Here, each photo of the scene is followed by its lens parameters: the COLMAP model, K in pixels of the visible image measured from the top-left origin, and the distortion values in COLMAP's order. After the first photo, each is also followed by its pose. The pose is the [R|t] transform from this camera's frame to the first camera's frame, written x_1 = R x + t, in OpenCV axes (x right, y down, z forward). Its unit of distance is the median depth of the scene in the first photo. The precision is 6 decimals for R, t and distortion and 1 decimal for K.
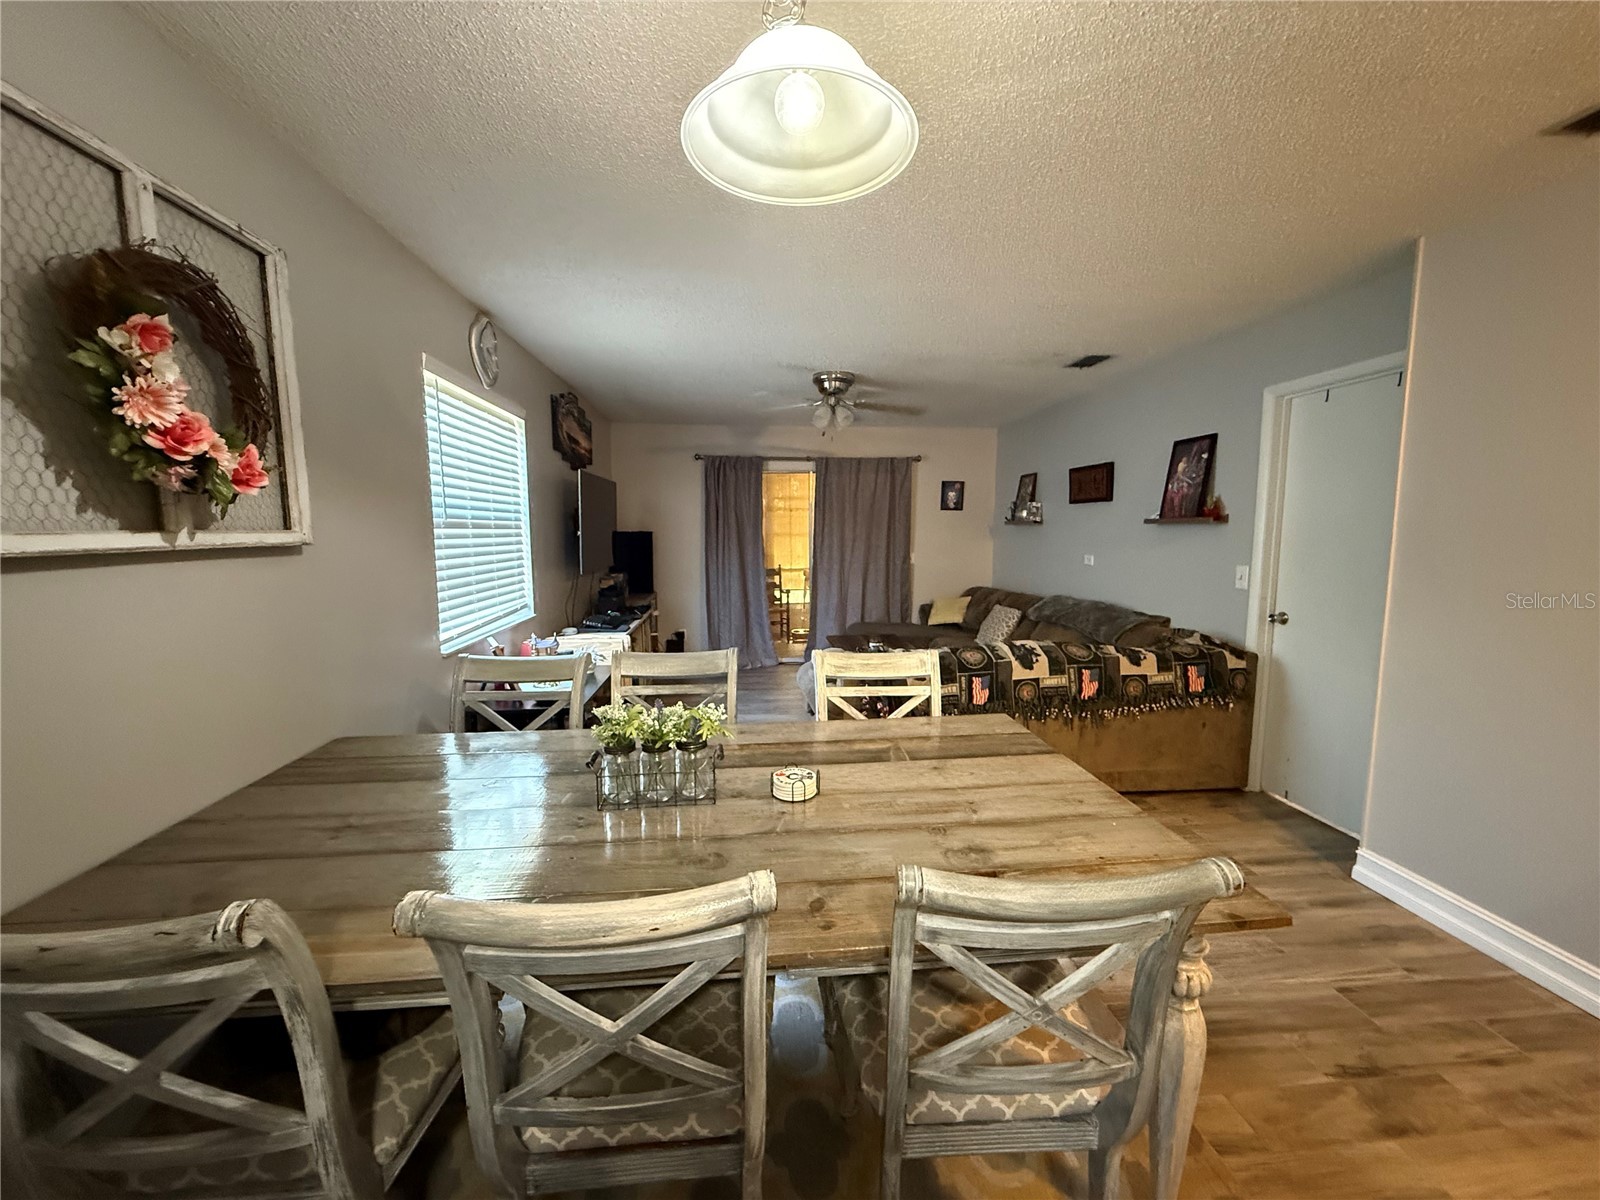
lens RADIAL K [[634.8, 0, 799.2], [0, 634.8, 595.8], [0, 0, 1]] dist [-0.001857, 0.000560]
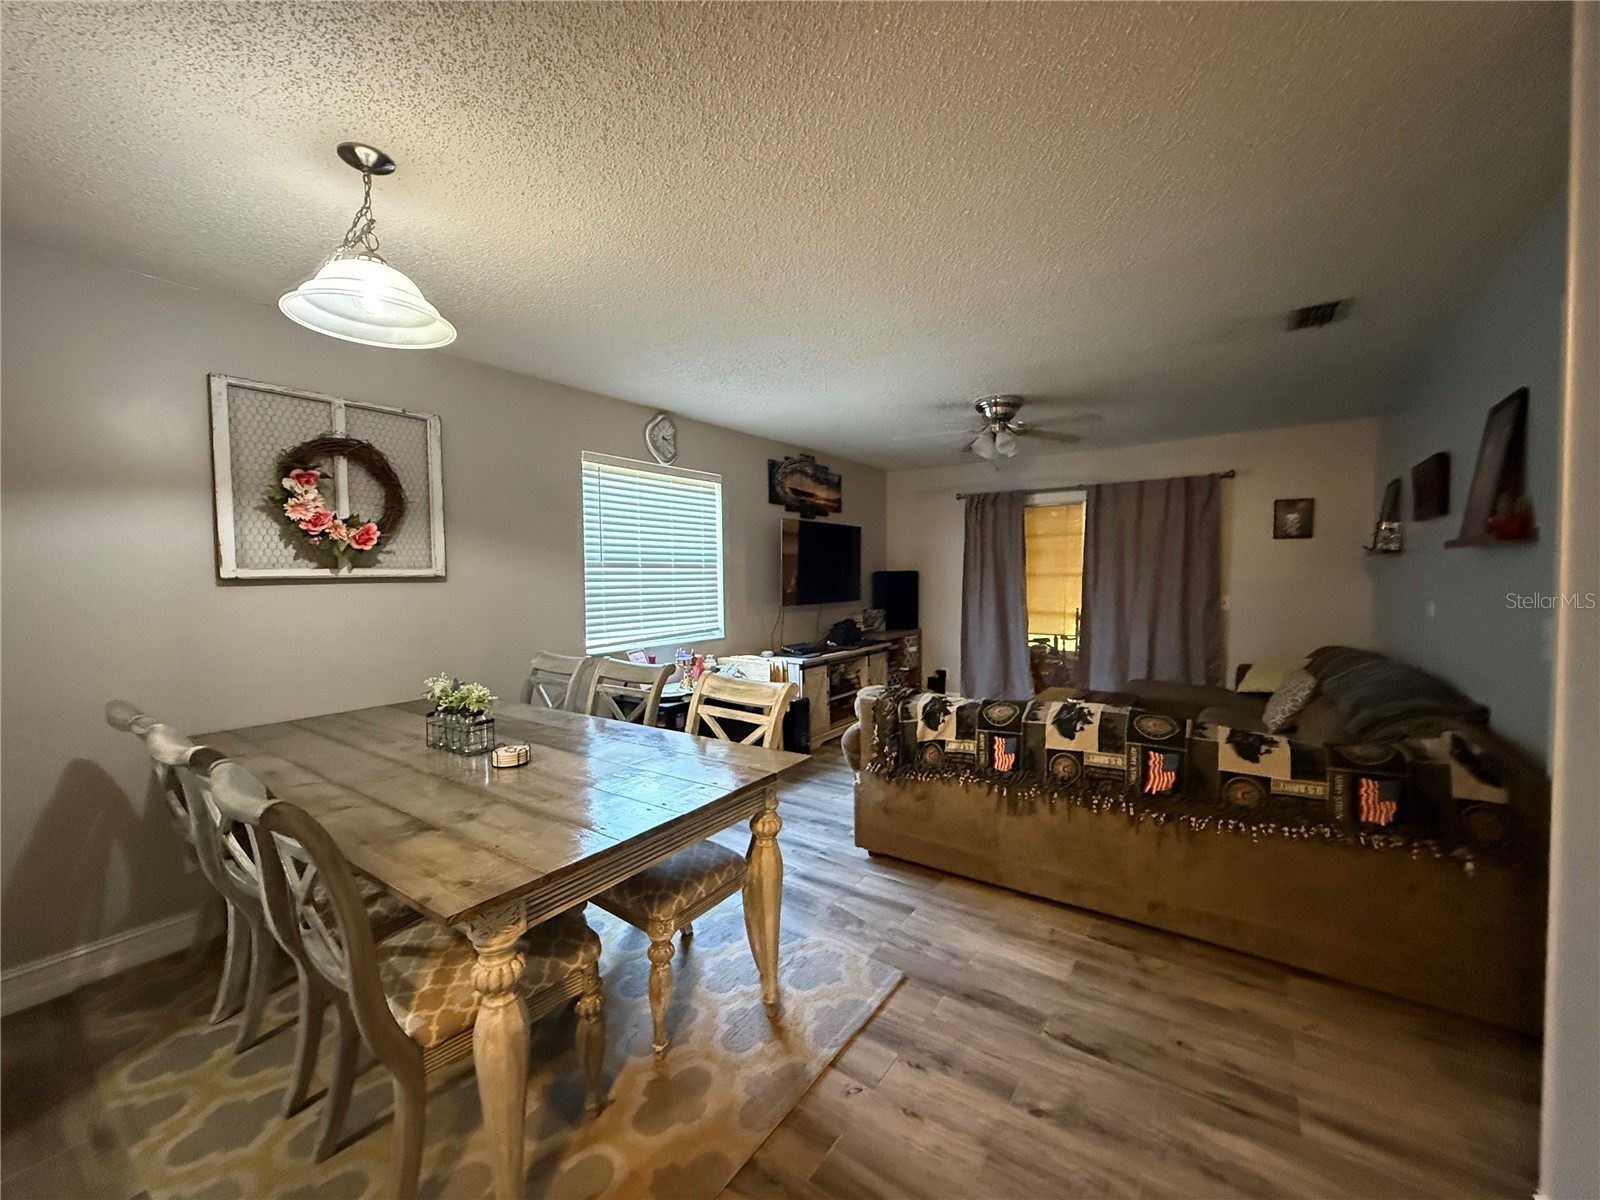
lens RADIAL K [[634.8, 0, 799.2], [0, 634.8, 595.8], [0, 0, 1]] dist [-0.001857, 0.000560]
pose [[0.757199, 0.016510, -0.652976, 0.605132], [-0.060148, 0.997196, -0.044535, -0.004812], [0.650409, 0.072997, 0.756068, 0.174331]]
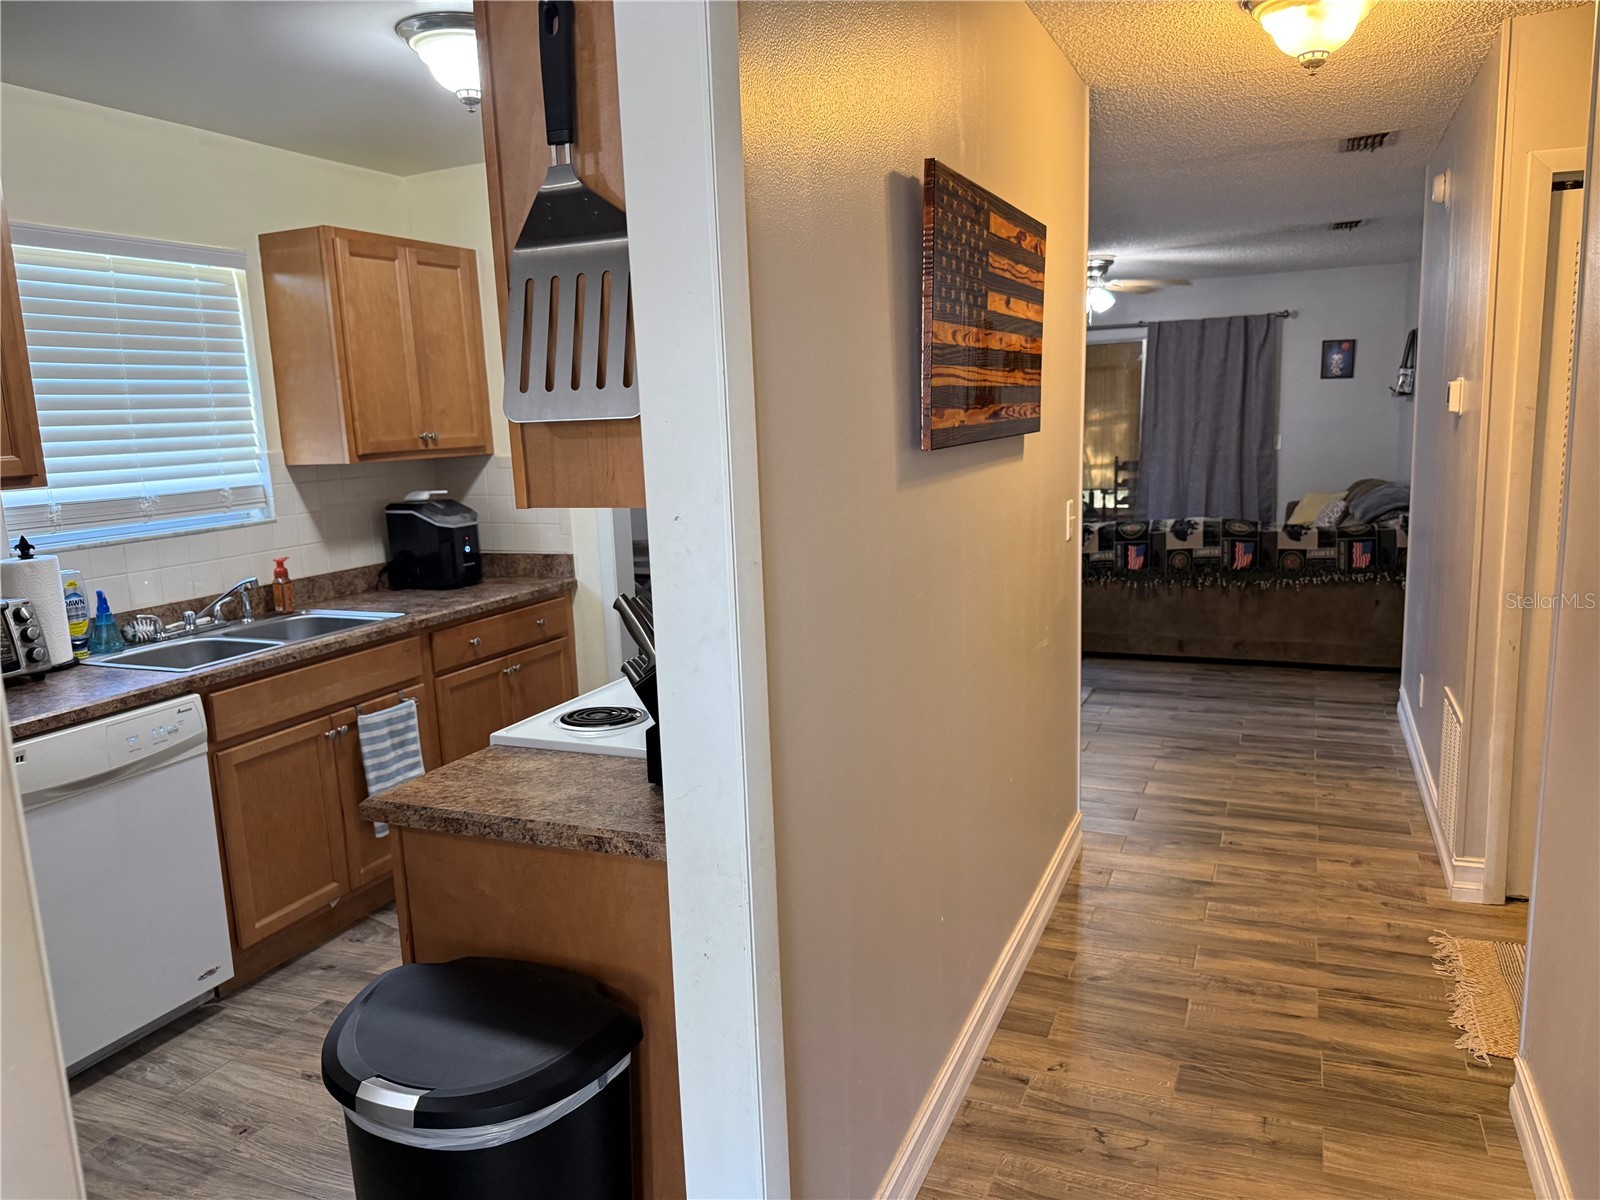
lens RADIAL K [[1126.0, 0, 803.1], [0, 1126.0, 603.6], [0, 0, 1]] dist [0.033013, -0.048398]
pose [[0.875147, 0.051296, -0.481131, 0.726444], [-0.015874, 0.996873, 0.077409, 0.081609], [0.483597, -0.060107, 0.873224, -1.058782]]
